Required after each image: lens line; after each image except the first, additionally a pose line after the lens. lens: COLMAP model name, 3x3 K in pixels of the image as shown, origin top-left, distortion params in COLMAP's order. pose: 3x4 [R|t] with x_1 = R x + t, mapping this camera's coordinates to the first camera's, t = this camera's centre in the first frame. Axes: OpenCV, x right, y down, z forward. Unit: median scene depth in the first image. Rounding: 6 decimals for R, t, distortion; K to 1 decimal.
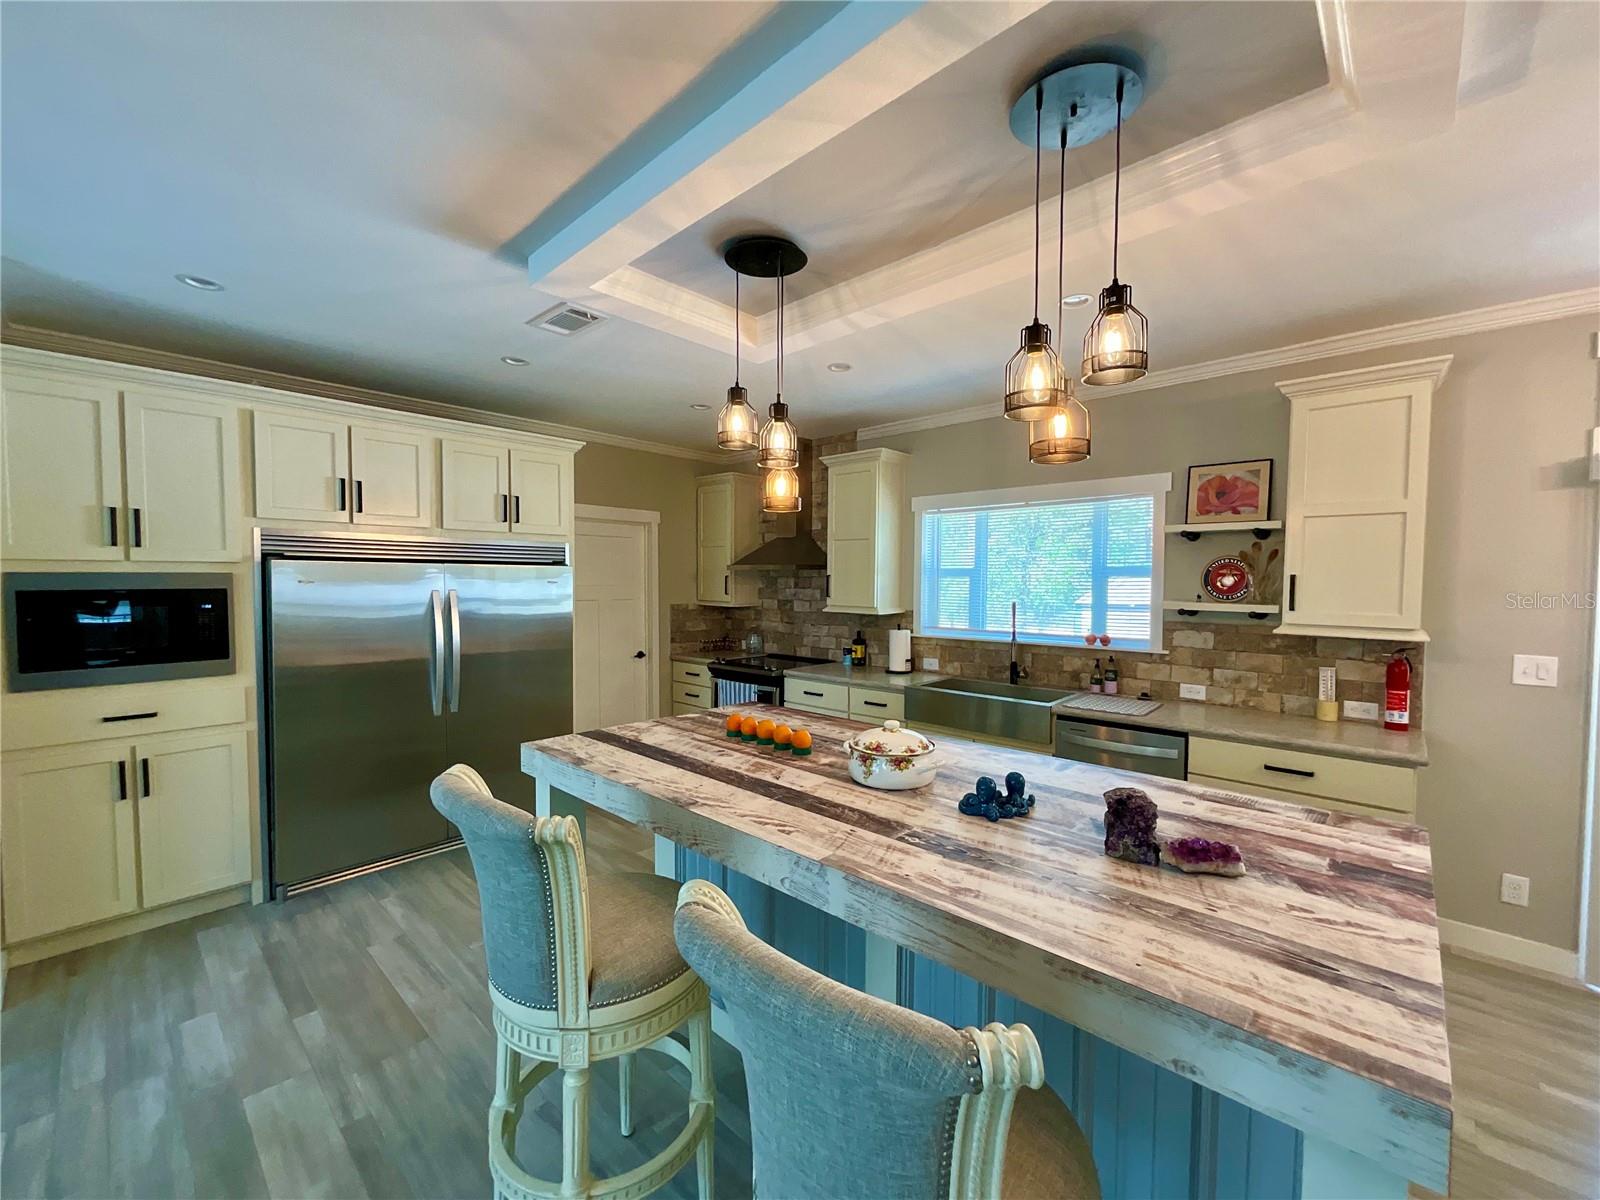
lens RADIAL K [[649.8, 0, 800.0], [0, 649.8, 600.0], [0, 0, 1]] dist [0.001833, 0.000138]
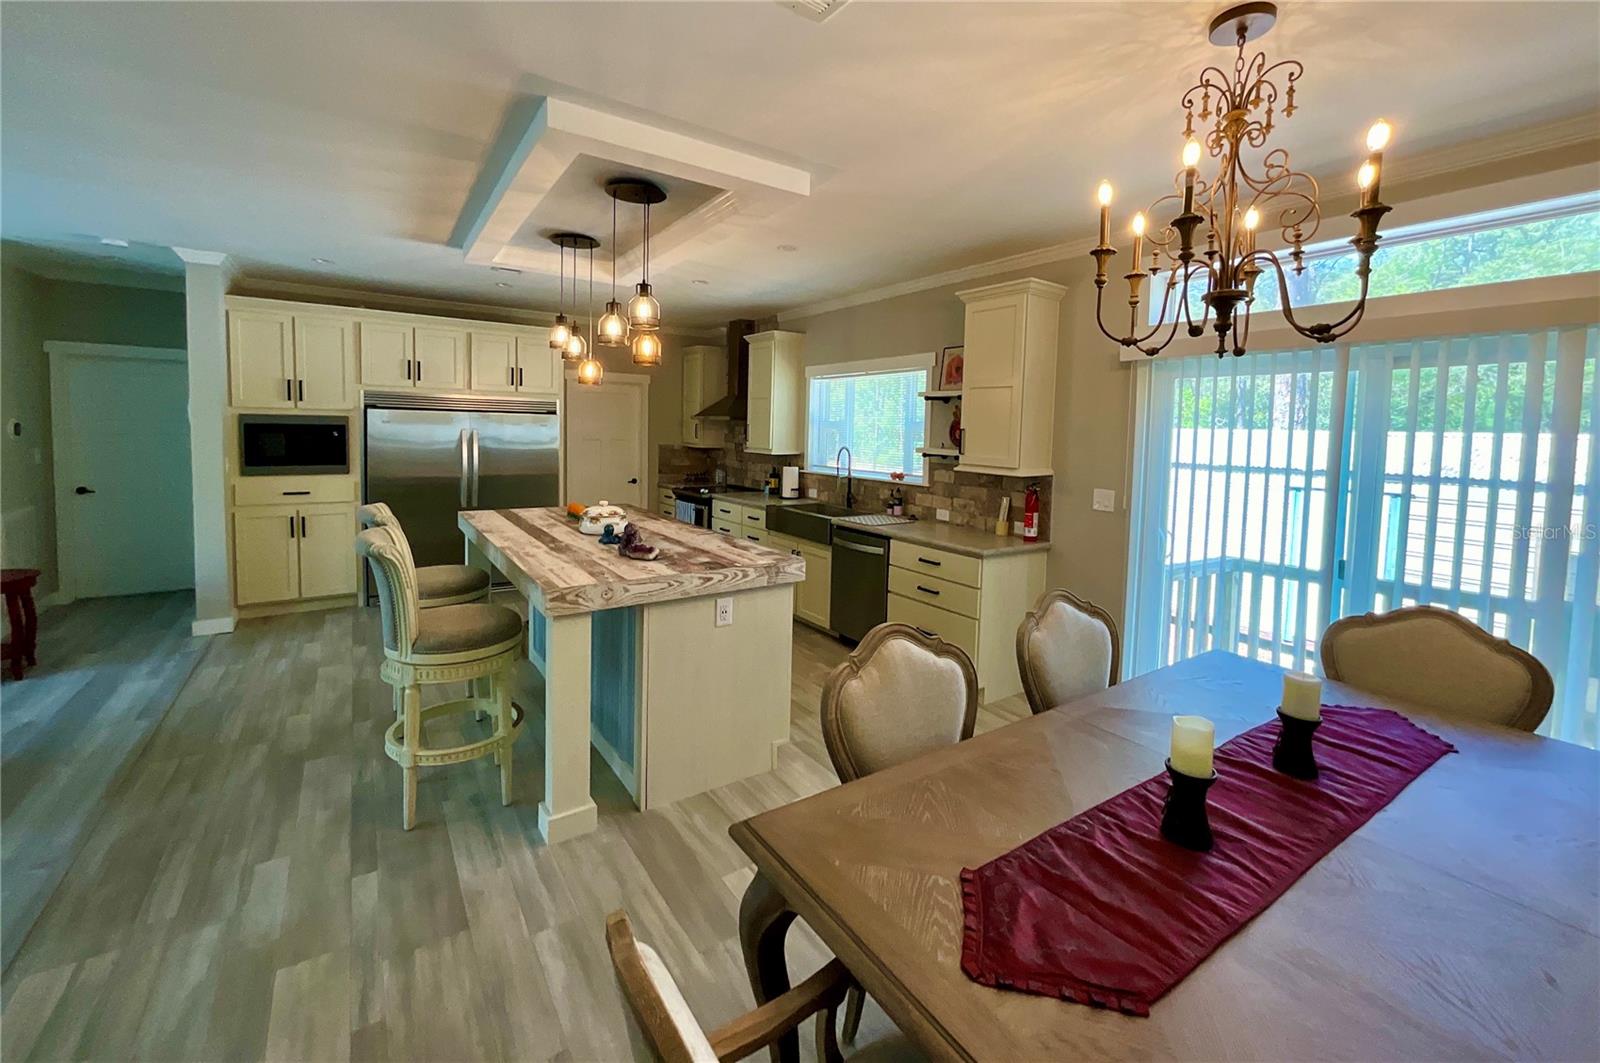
lens RADIAL K [[651.0, 0, 799.6], [0, 651.0, 465.1], [0, 0, 1]] dist [-0.001459, -0.000383]
pose [[0.975104, 0.031793, -0.219456, 0.617787], [-0.026988, 0.999327, 0.024861, 0.012479], [0.220099, -0.018319, 0.975306, -0.390017]]
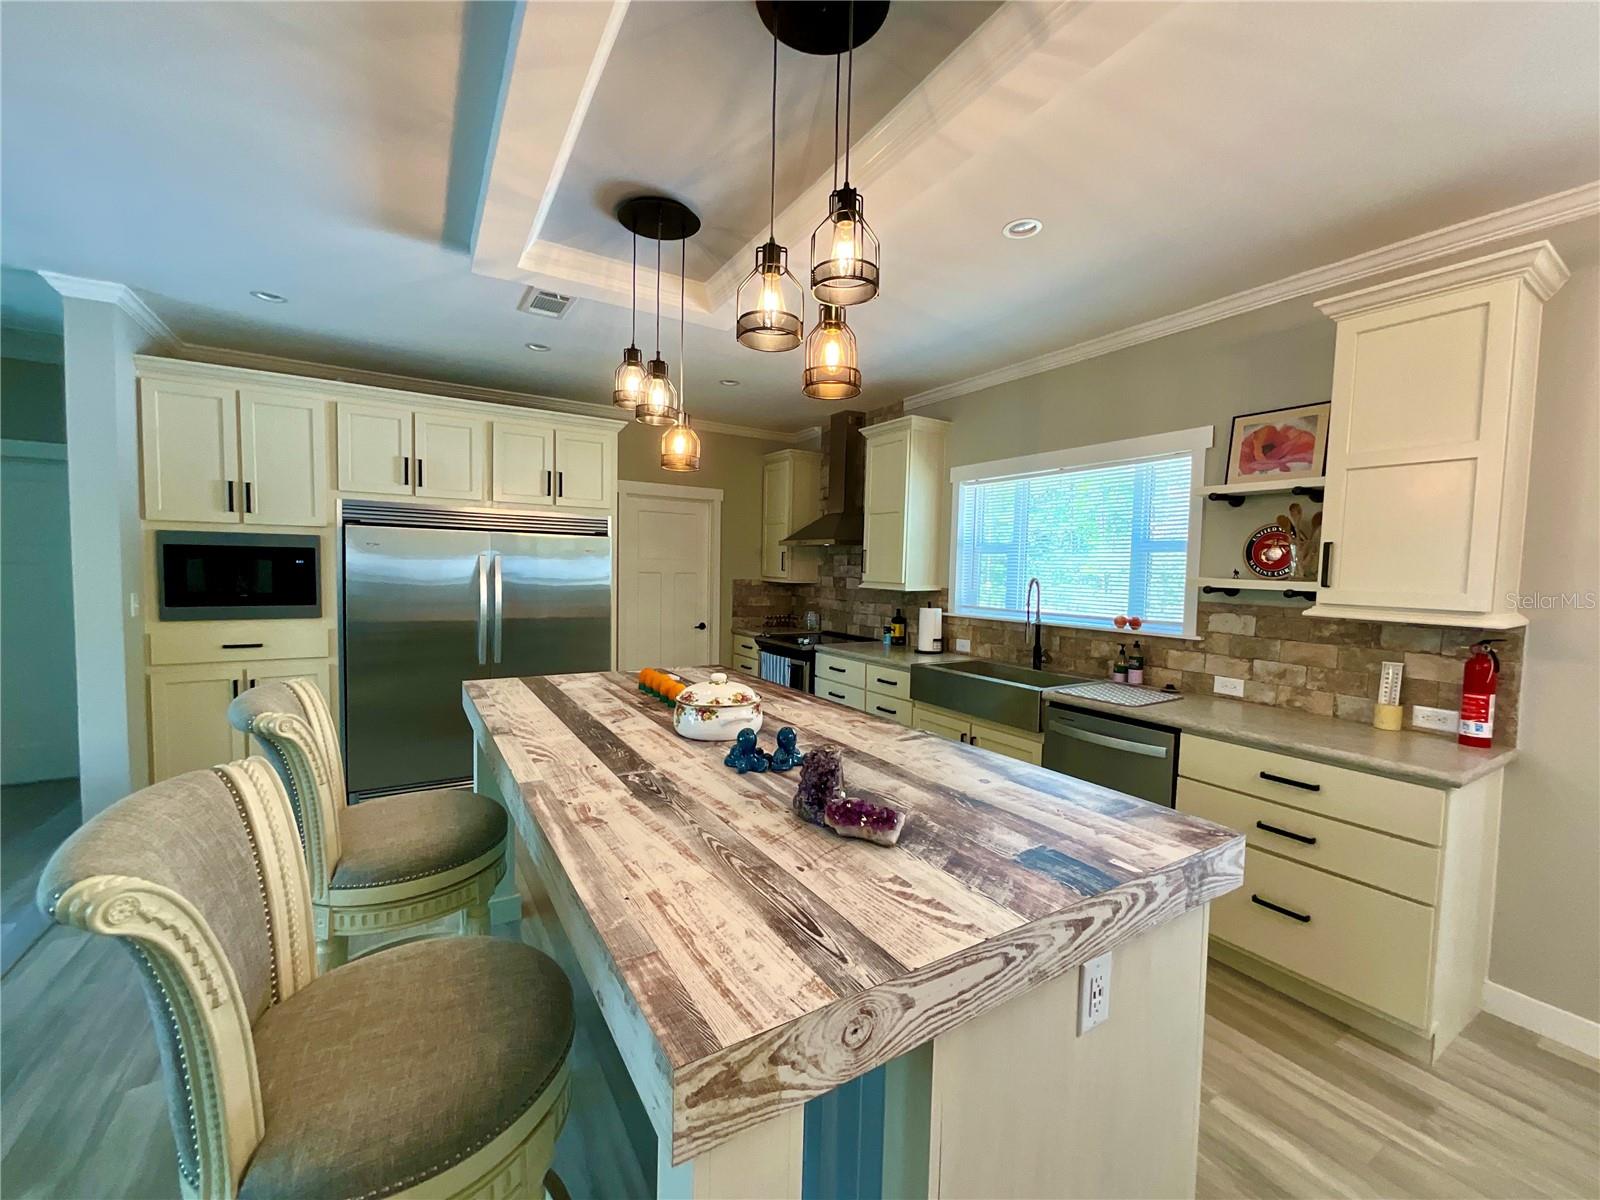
lens RADIAL K [[649.9, 0, 800.0], [0, 649.9, 600.0], [0, 0, 1]] dist [0.002979, -0.000688]
pose [[0.964300, 0.030616, -0.263037, 0.292211], [-0.026927, 0.999482, 0.017617, 0.030388], [0.263440, -0.009905, 0.964625, 0.046108]]
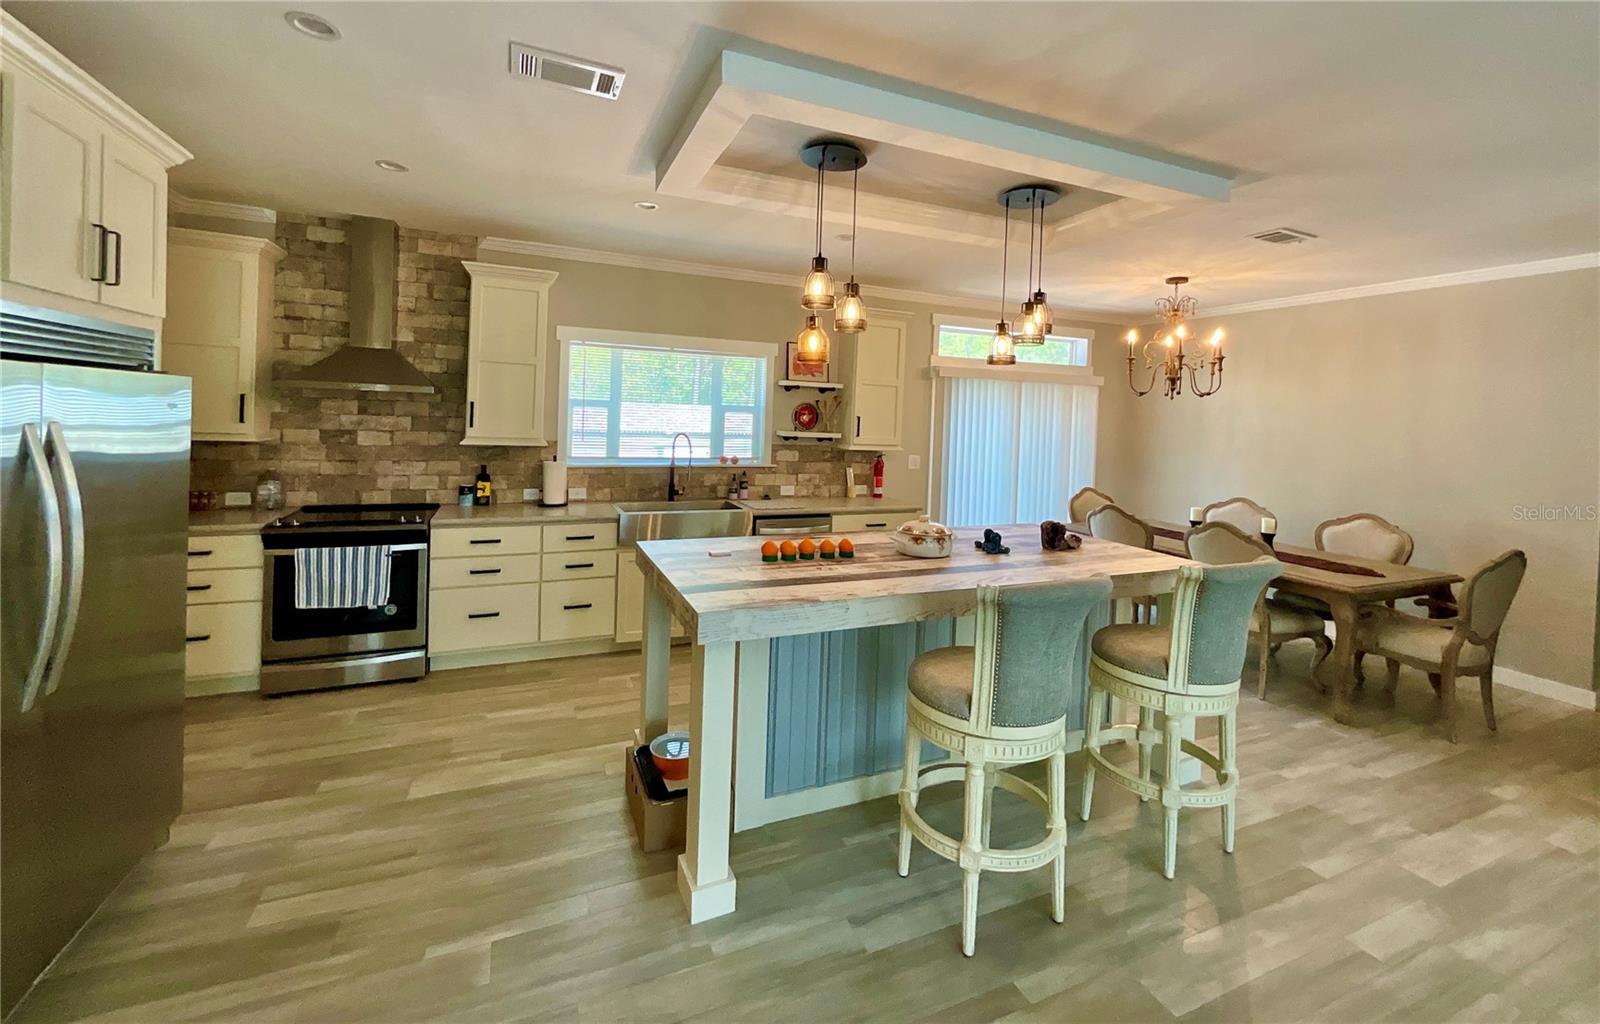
lens RADIAL K [[650.1, 0, 800.9], [0, 650.1, 426.7], [0, 0, 1]] dist [-0.001674, -0.000186]
pose [[0.404088, -0.006691, 0.914696, -0.779083], [-0.004984, 0.999942, 0.009517, -0.022120], [-0.914707, -0.008404, 0.404031, 0.366189]]
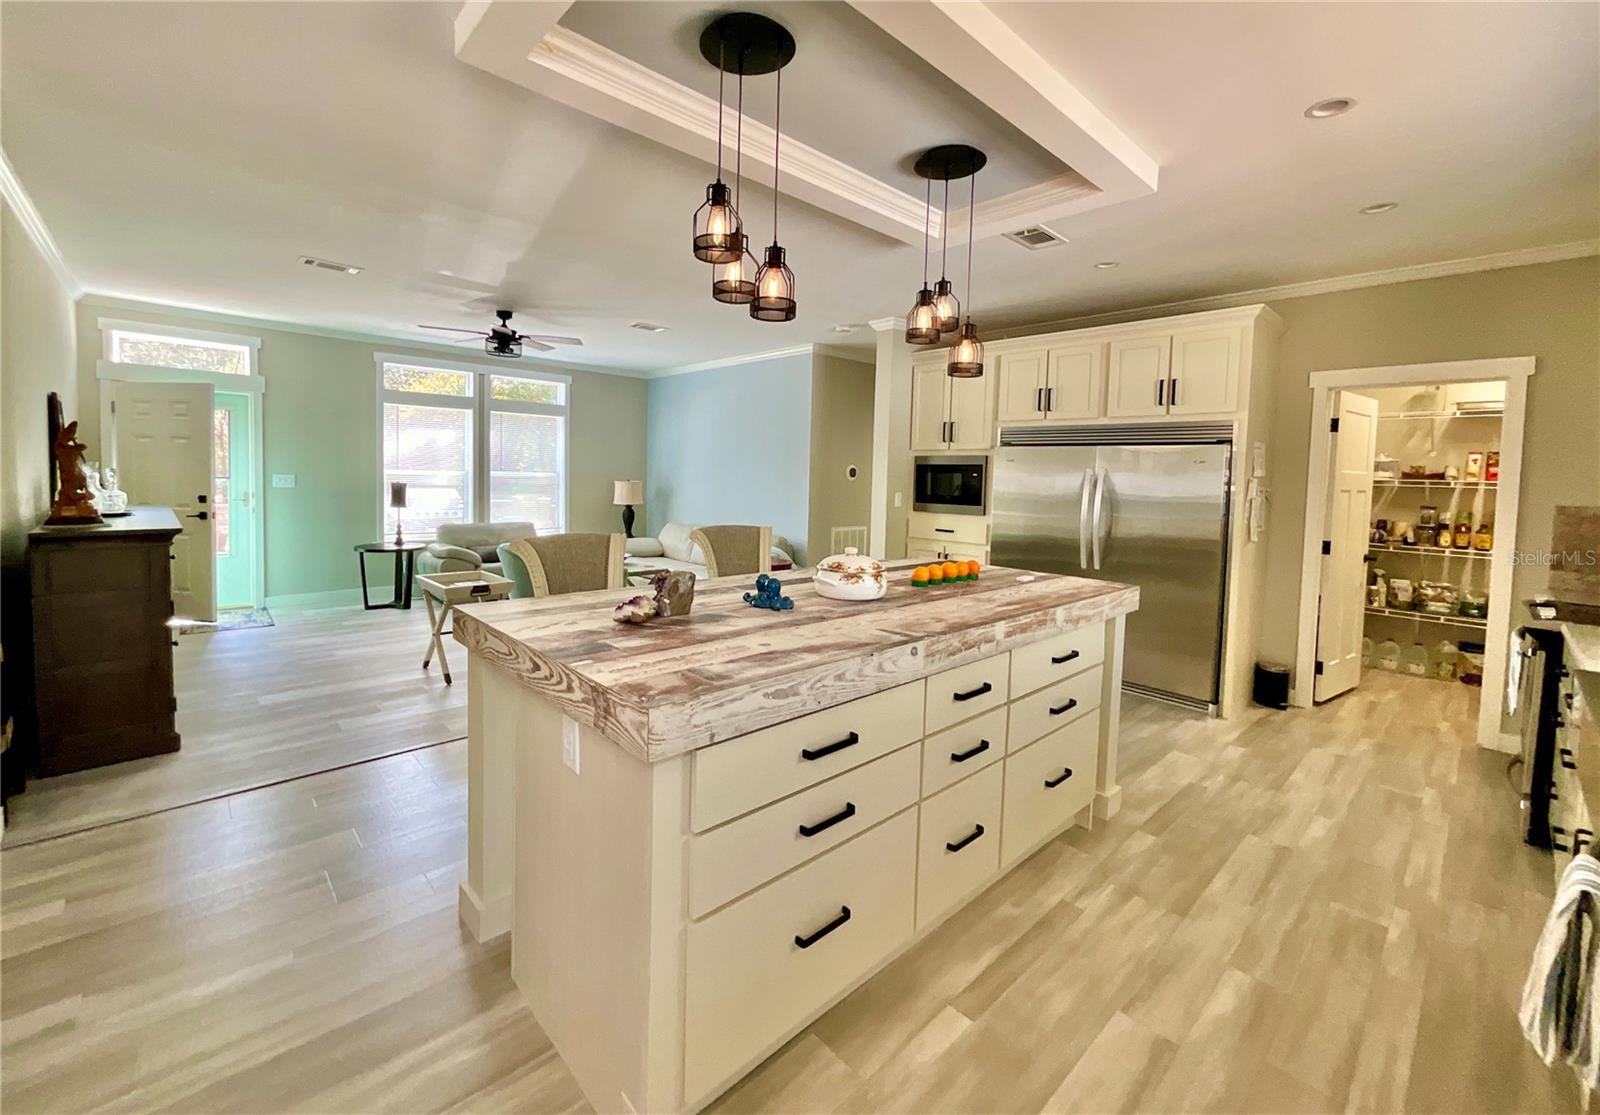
lens RADIAL K [[662.4, 0, 780.0], [0, 662.4, 503.1], [0, 0, 1]] dist [0.002029, 0.000741]
pose [[-0.077923, 0.041877, -0.996080, 0.775872], [-0.057270, 0.997280, 0.046407, 0.028456], [0.995313, 0.060661, -0.075313, 0.535989]]
